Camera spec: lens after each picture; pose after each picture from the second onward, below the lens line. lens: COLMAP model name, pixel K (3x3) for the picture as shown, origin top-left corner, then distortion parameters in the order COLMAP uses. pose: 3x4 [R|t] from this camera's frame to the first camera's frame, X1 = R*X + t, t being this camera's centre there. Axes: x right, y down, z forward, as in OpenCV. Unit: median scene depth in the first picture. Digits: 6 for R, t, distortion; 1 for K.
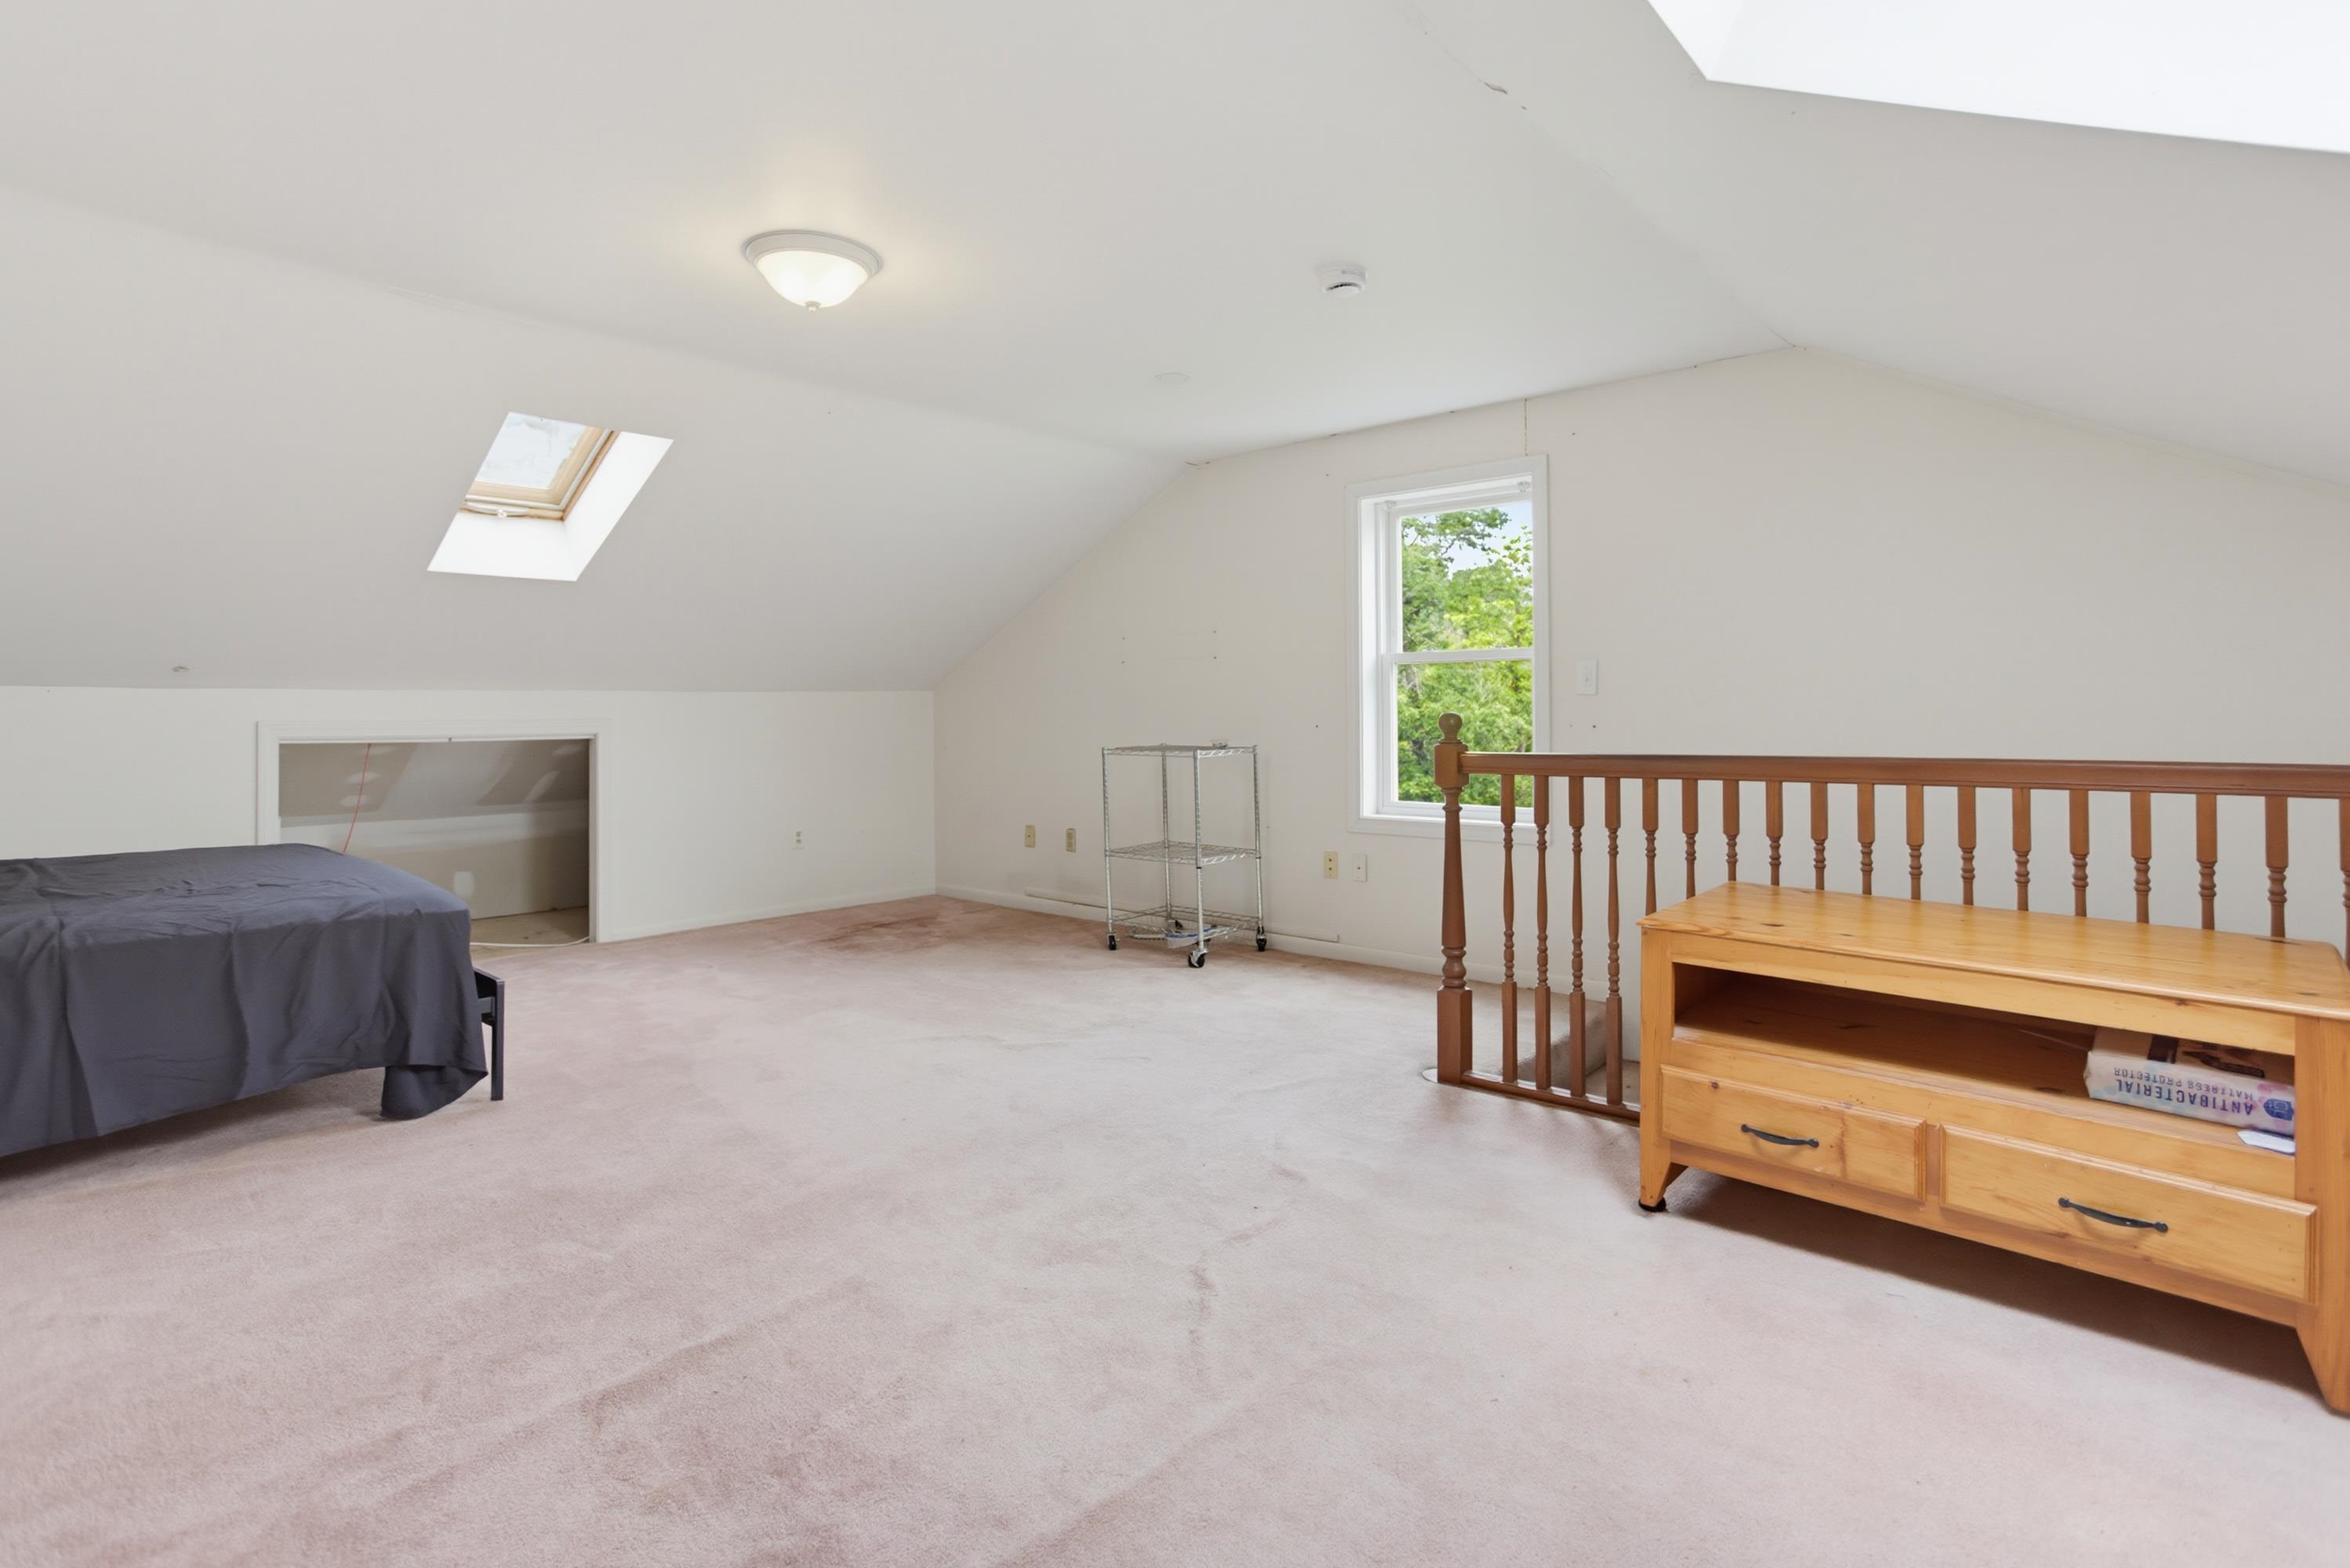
lens RADIAL K [[1176.8, 0, 1175.0], [0, 1176.8, 784.0], [0, 0, 1]] dist [-0.019351, 0.000744]
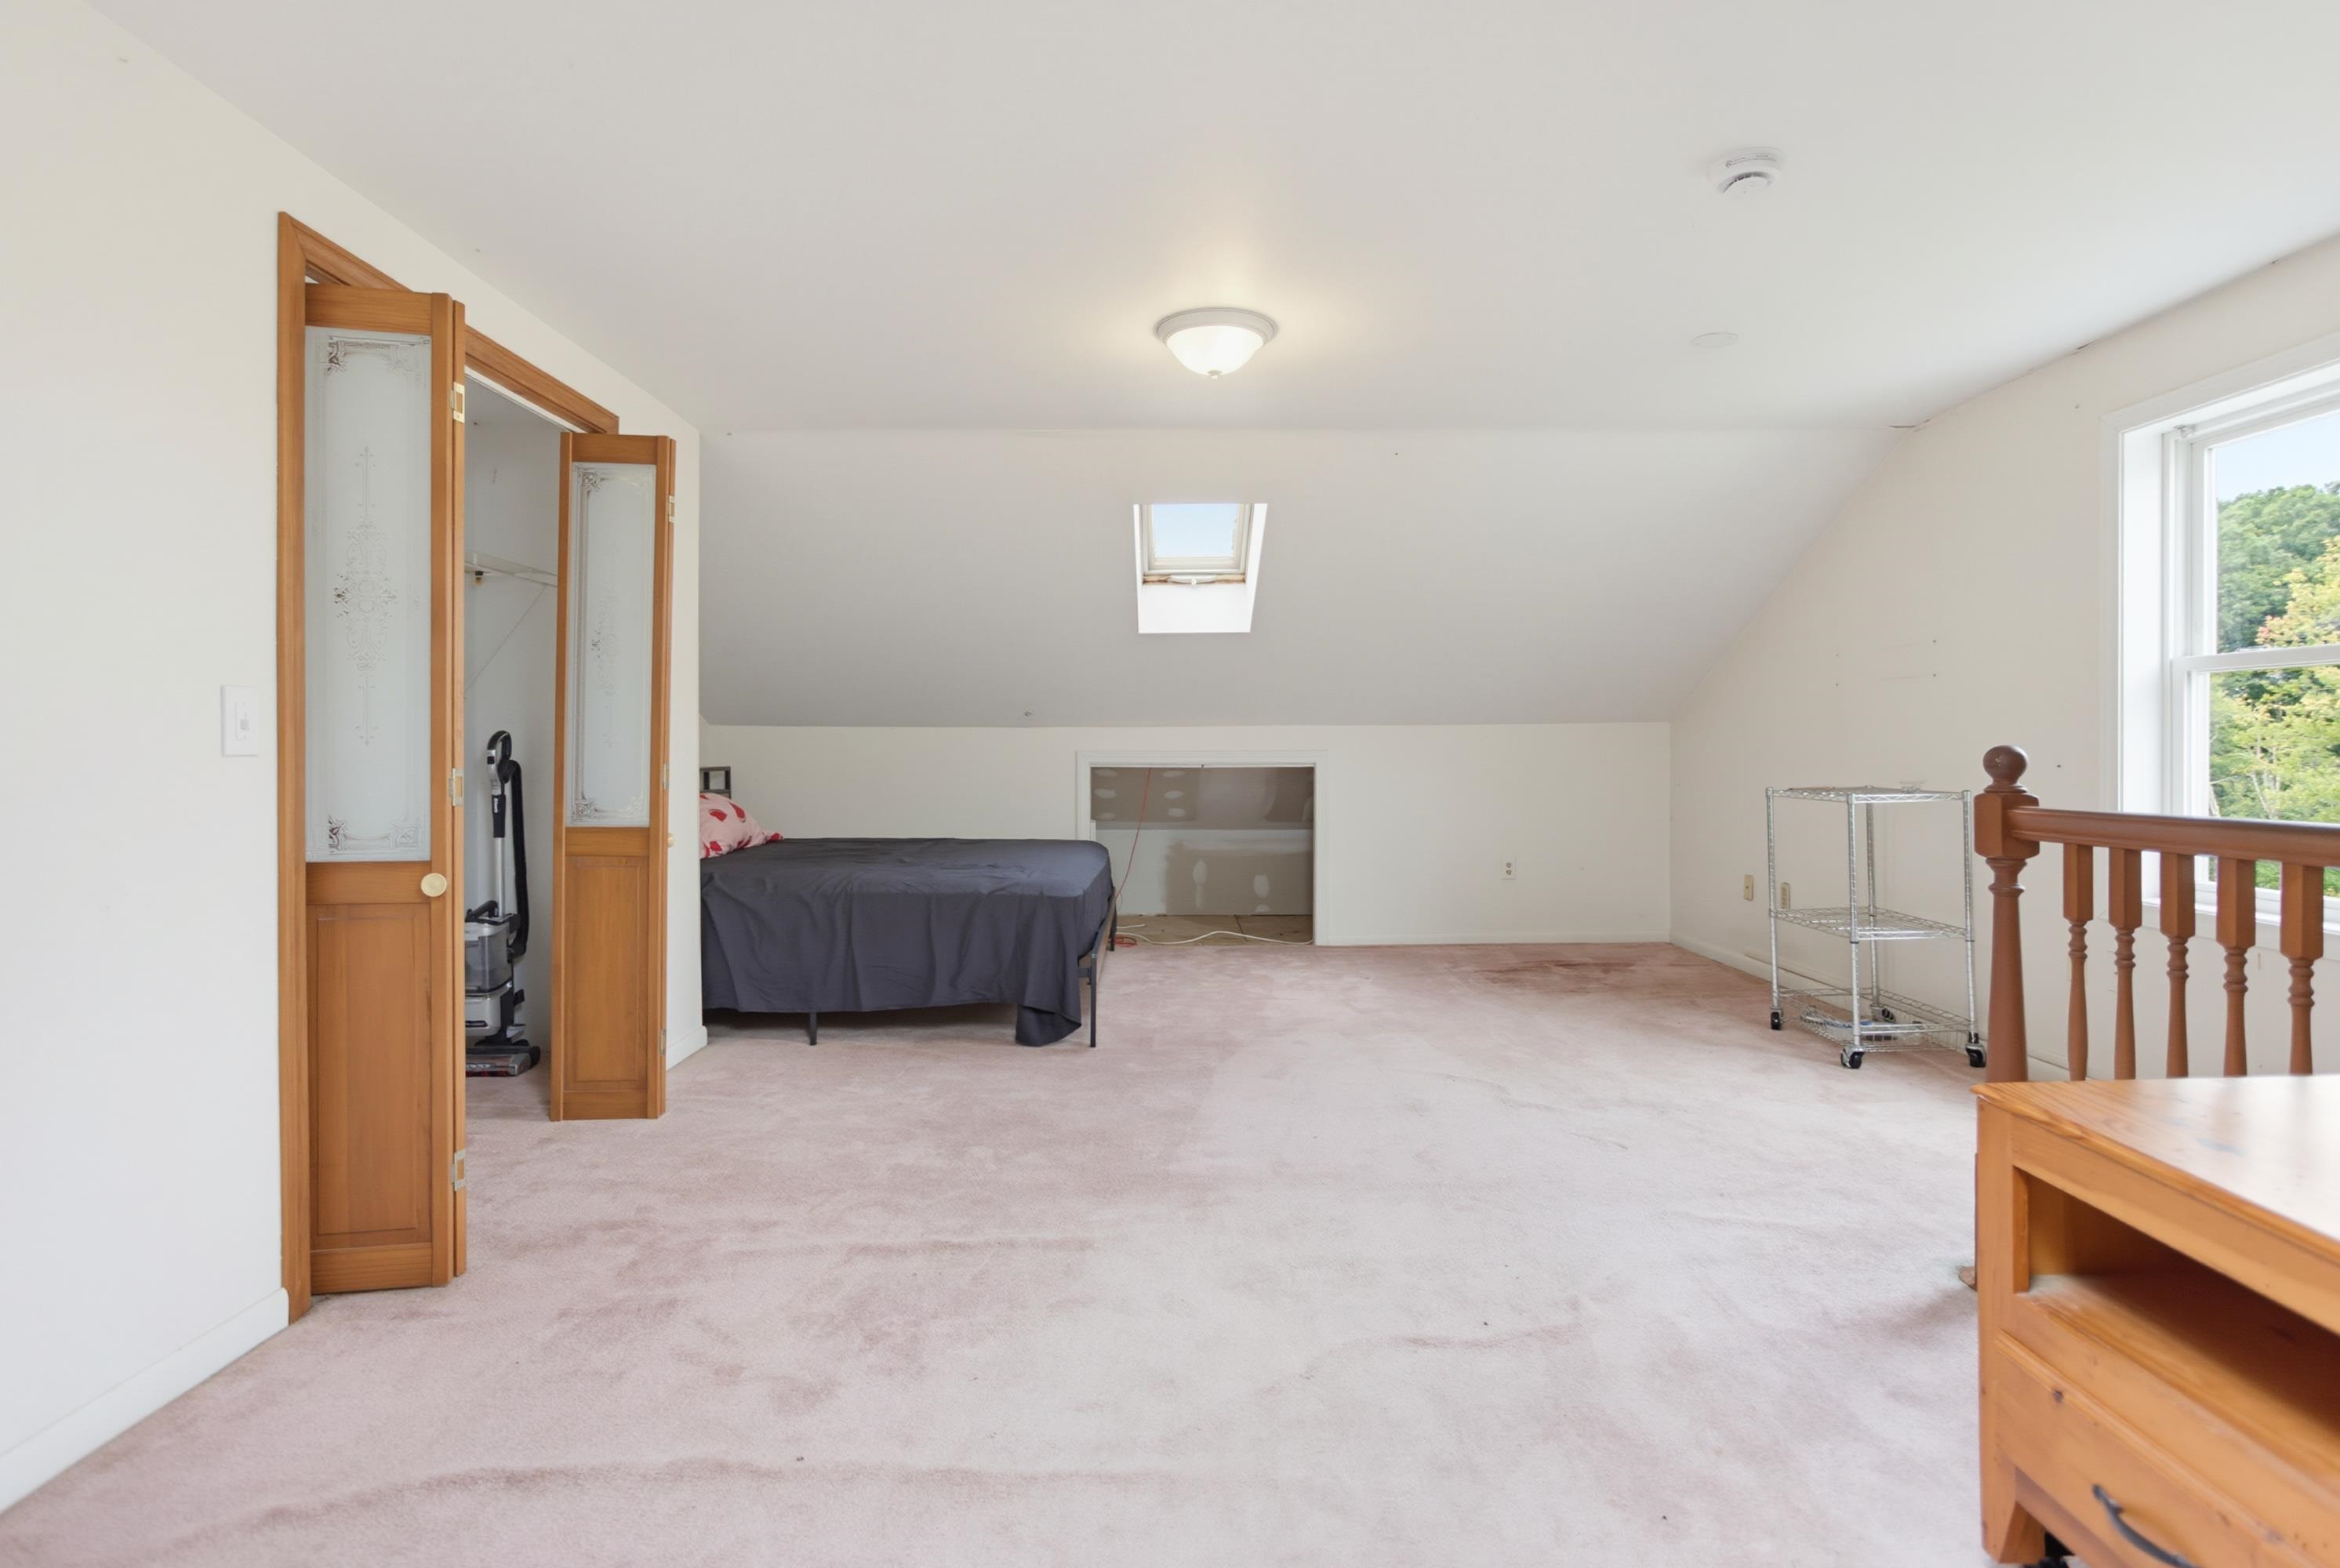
lens RADIAL K [[1182.8, 0, 1170.0], [0, 1182.8, 784.0], [0, 0, 1]] dist [-0.142014, 0.139542]
pose [[0.653507, 0.025993, -0.756474, 0.361262], [-0.046011, 0.998926, -0.005424, -0.011496], [0.755521, 0.038351, 0.654001, 0.177711]]
